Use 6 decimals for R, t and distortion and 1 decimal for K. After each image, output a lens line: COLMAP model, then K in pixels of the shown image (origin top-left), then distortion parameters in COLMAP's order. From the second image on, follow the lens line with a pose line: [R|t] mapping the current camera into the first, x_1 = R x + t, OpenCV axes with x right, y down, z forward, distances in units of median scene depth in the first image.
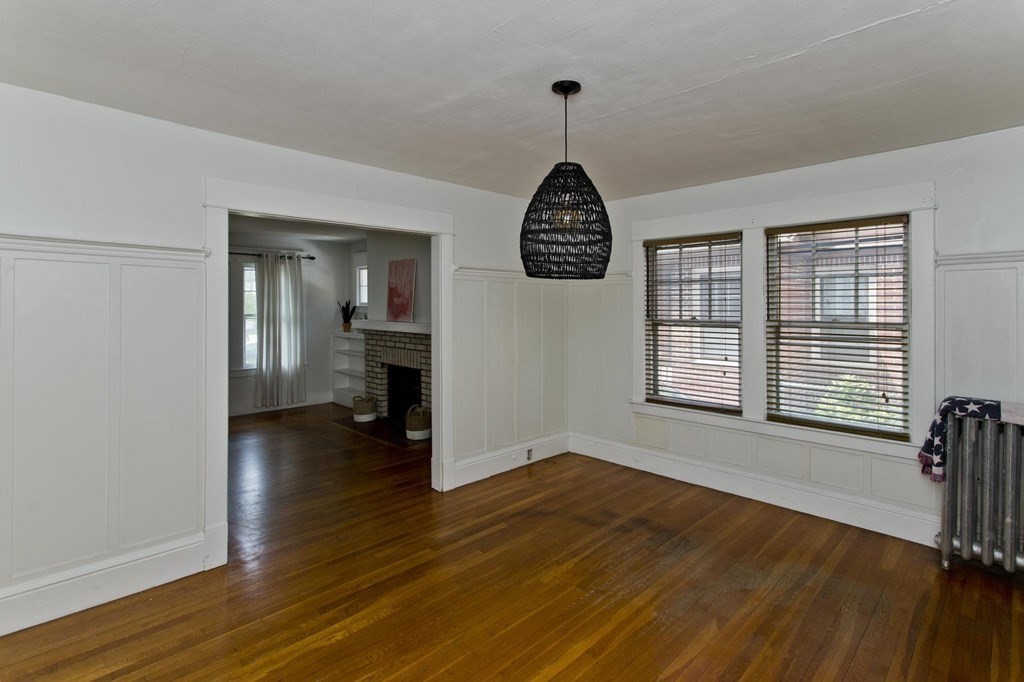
lens RADIAL K [[488.1, 0, 527.5], [0, 488.1, 307.0], [0, 0, 1]] dist [-0.003453, 0.004791]
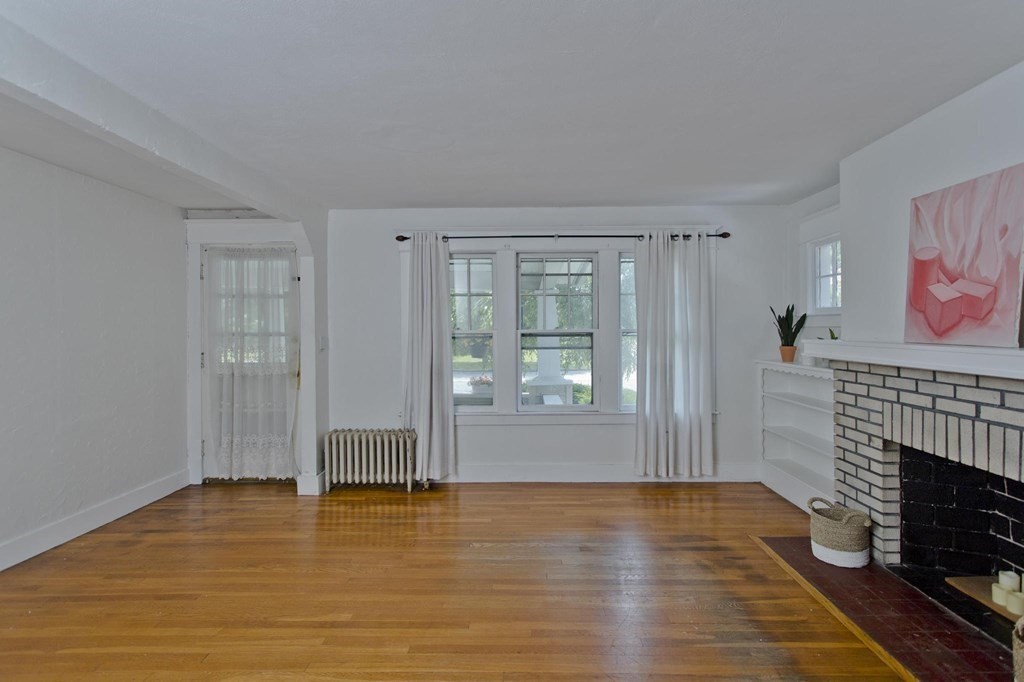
lens RADIAL K [[488.1, 0, 518.0], [0, 488.1, 333.5], [0, 0, 1]] dist [-0.003453, 0.004791]
pose [[0.685859, 0.002862, -0.727729, -0.206480], [0.003594, 0.999967, 0.007320, 0.015811], [0.727726, -0.007635, 0.685826, 0.464291]]
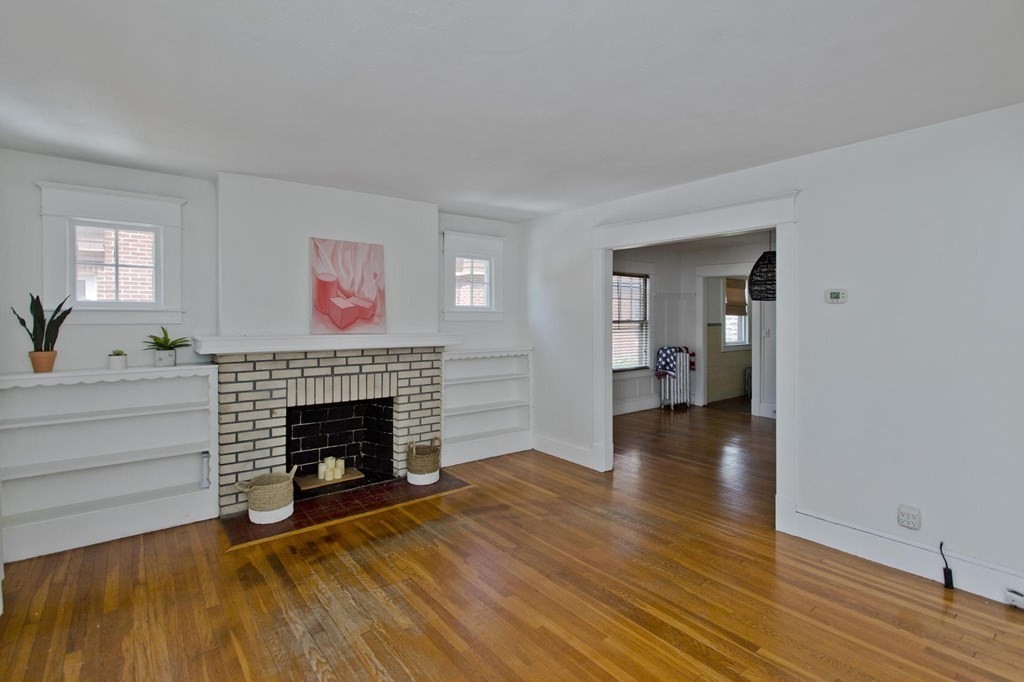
lens RADIAL K [[488.1, 0, 513.6], [0, 488.1, 323.1], [0, 0, 1]] dist [-0.003453, 0.004791]
pose [[0.131686, -0.014968, 0.991179, -0.837815], [0.001016, 0.999888, 0.014965, 0.004933], [-0.991291, -0.000964, 0.131686, 0.652935]]
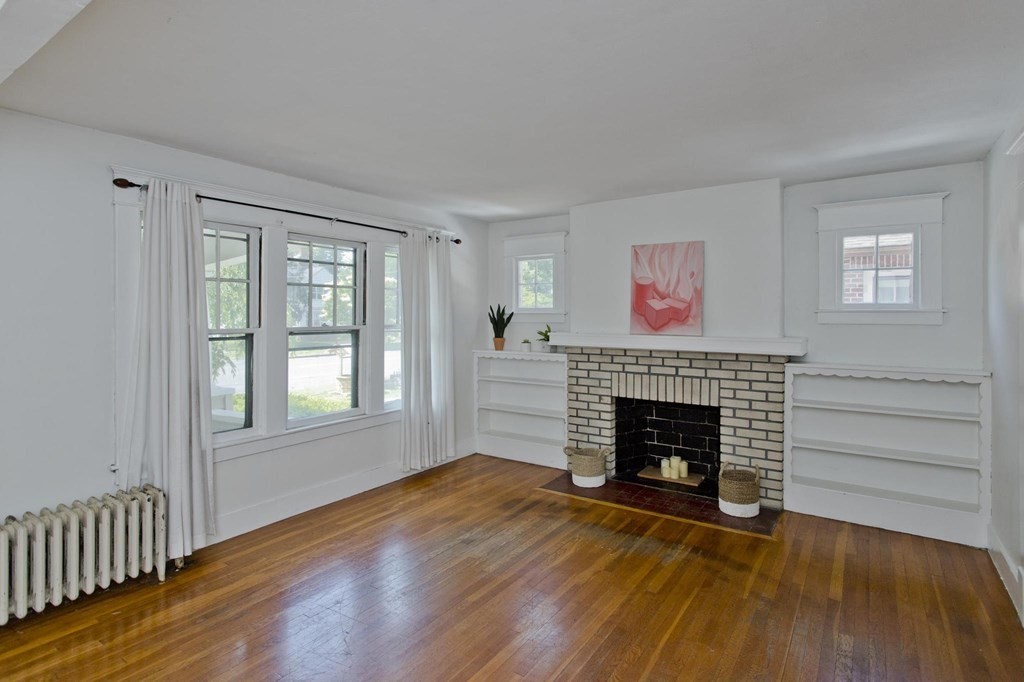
lens RADIAL K [[528.2, 0, 515.1], [0, 528.2, 317.2], [0, 0, 1]] dist [-0.009773, 0.003448]
pose [[0.984923, -0.001859, 0.172982, -0.554672], [0.001611, 0.999997, 0.001572, 0.003546], [-0.172984, -0.001269, 0.984924, 0.306064]]
